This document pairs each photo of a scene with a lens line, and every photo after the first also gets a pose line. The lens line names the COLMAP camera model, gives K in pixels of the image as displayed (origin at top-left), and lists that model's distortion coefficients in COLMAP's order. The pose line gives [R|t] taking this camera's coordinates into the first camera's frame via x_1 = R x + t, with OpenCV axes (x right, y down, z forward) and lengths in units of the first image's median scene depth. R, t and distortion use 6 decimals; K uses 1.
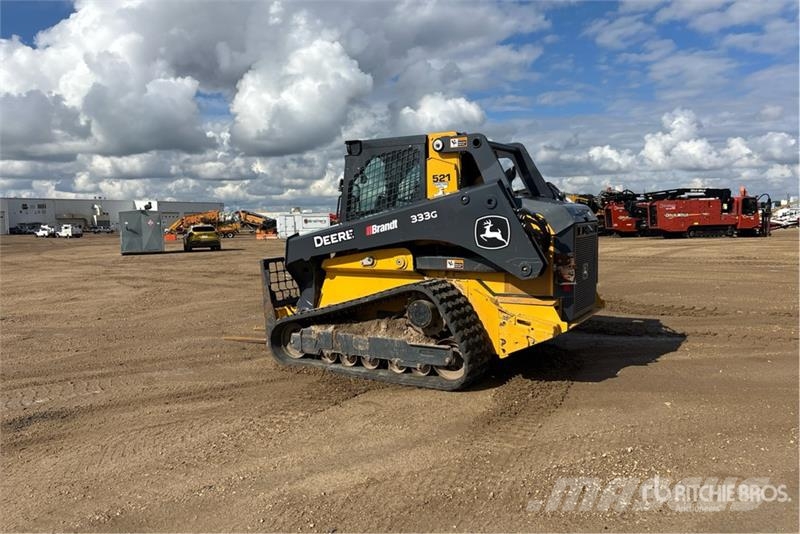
lens RADIAL K [[643.4, 0, 400.4], [0, 643.4, 263.8], [0, 0, 1]] dist [0.019452, -0.021047]
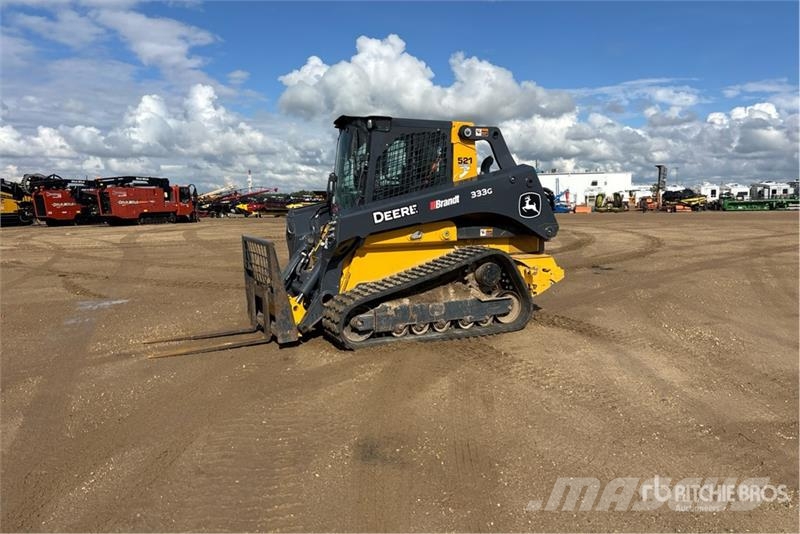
lens RADIAL K [[643.4, 0, 415.4], [0, 643.4, 285.7], [0, 0, 1]] dist [0.019452, -0.021047]
pose [[0.476359, -0.107229, 0.872688, -0.992500], [0.066552, 0.994086, 0.085818, -0.011696], [-0.876729, 0.017199, 0.480678, 0.493277]]
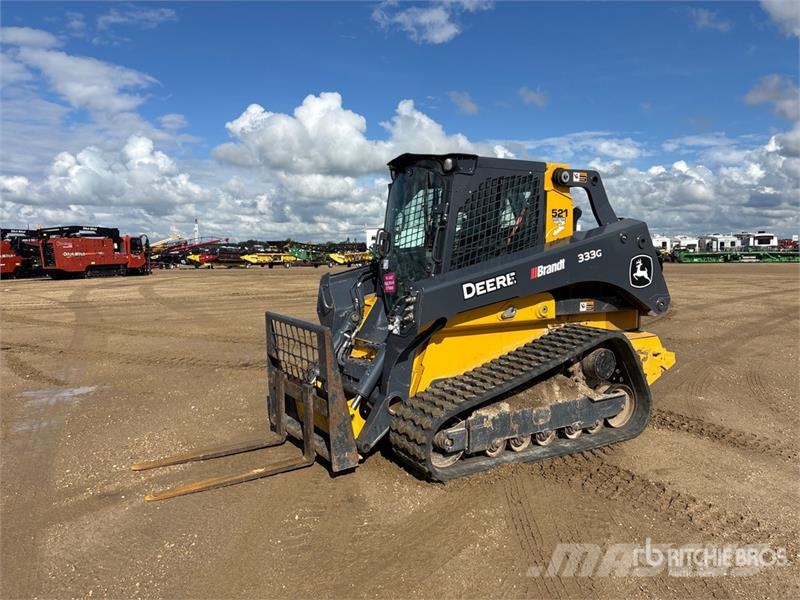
lens RADIAL K [[643.7, 0, 380.7], [0, 643.7, 289.8], [0, 0, 1]] dist [0.024794, 0.001916]
pose [[0.441589, -0.045750, 0.896050, -0.825965], [0.064152, 0.997753, 0.019328, -0.056760], [-0.894921, 0.048948, 0.443532, 0.792946]]
